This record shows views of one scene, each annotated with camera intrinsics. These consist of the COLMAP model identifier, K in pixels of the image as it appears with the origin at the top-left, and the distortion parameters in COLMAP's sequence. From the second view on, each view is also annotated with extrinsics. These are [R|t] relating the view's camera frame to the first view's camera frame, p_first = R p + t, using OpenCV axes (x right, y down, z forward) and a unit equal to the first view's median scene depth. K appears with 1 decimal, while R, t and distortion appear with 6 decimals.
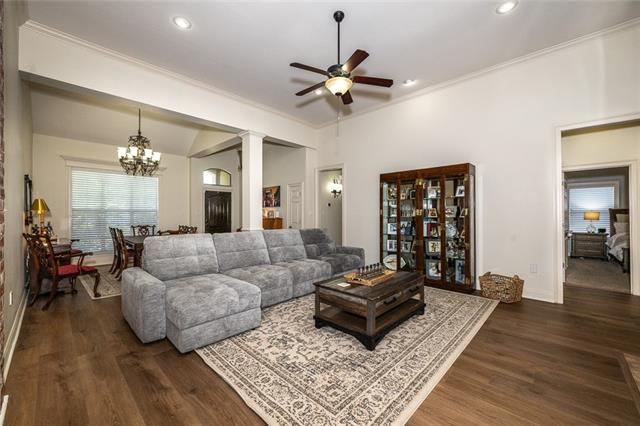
lens RADIAL K [[256.0, 0, 319.8], [0, 256.0, 213.3], [0, 0, 1]] dist [-0.001019, -0.000160]
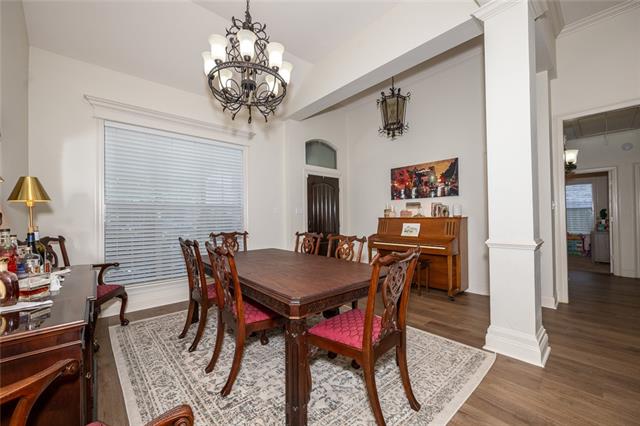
lens RADIAL K [[256.0, 0, 320.4], [0, 256.0, 215.7], [0, 0, 1]] dist [-0.001019, -0.000160]
pose [[0.997576, -0.014831, -0.067994, -0.413710], [0.014484, 0.999879, -0.005594, 0.015730], [0.068068, 0.004595, 0.997670, 0.428449]]
